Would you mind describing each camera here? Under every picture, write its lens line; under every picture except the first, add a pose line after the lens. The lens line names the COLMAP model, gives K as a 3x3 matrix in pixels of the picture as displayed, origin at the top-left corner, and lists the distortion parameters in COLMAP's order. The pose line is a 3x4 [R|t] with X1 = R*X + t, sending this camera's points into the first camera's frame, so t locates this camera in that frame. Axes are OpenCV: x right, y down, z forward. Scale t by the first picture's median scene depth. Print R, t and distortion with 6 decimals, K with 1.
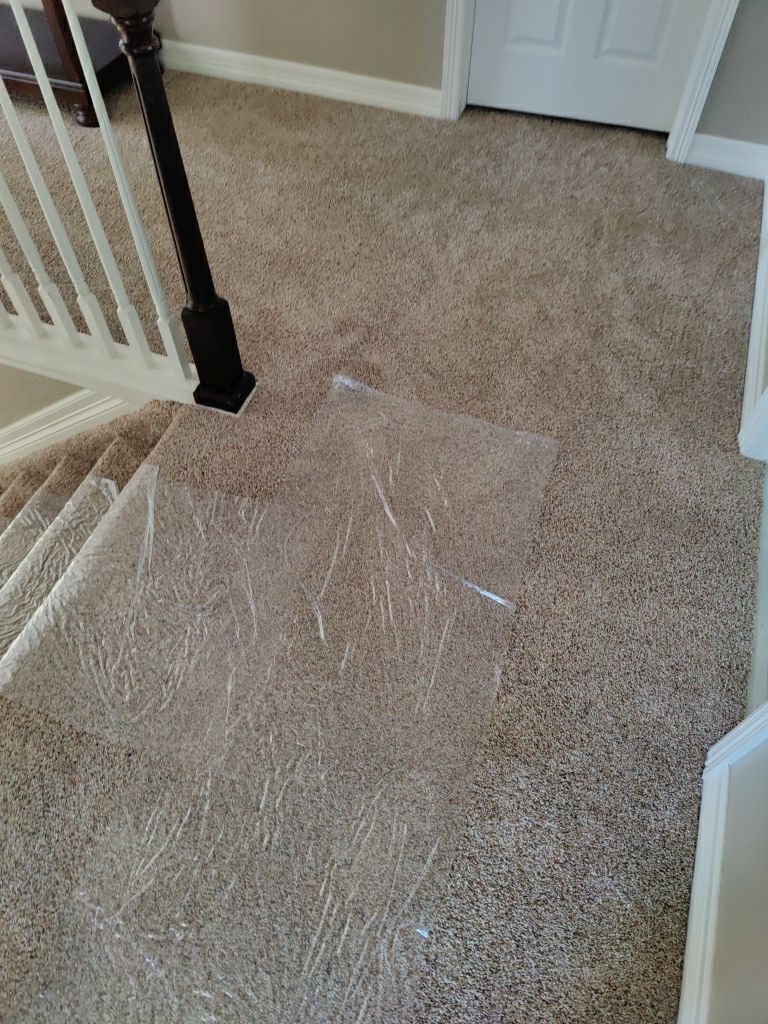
lens RADIAL K [[719.0, 0, 384.1], [0, 719.0, 512.6], [0, 0, 1]] dist [0.028328, -0.007724]
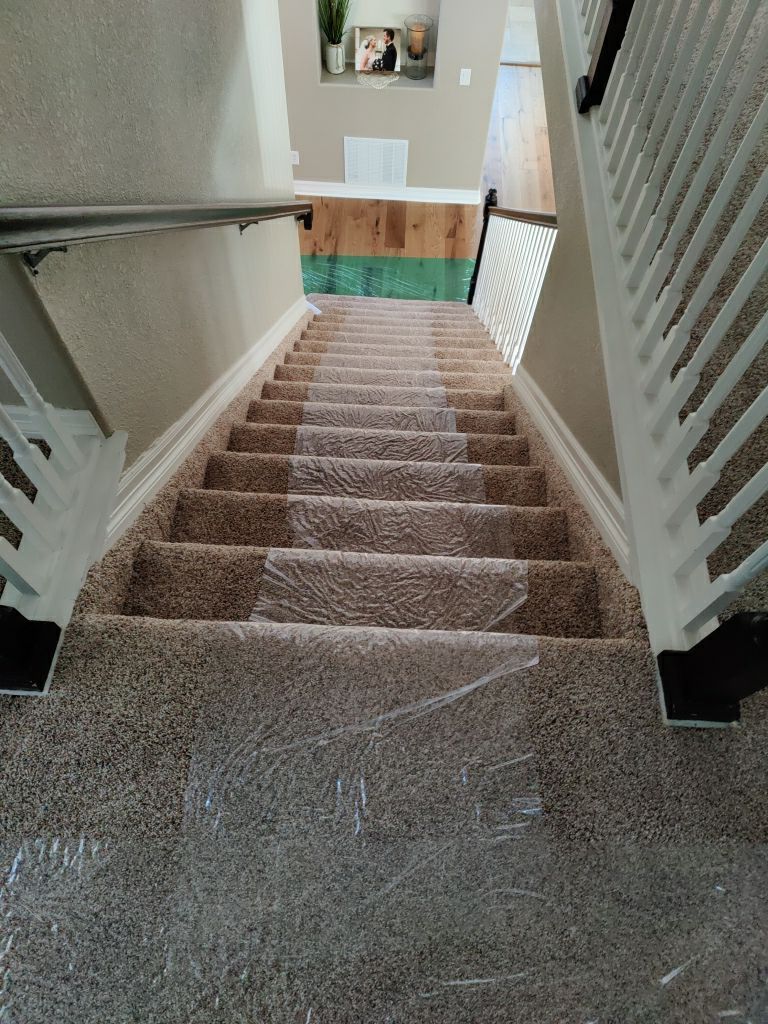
lens RADIAL K [[719.0, 0, 384.7], [0, 719.0, 511.0], [0, 0, 1]] dist [0.028328, -0.007724]
pose [[0.301936, 0.838960, -0.452748, -0.152556], [-0.797879, 0.482304, 0.361625, -0.295388], [0.521751, 0.252050, 0.815013, 0.252476]]
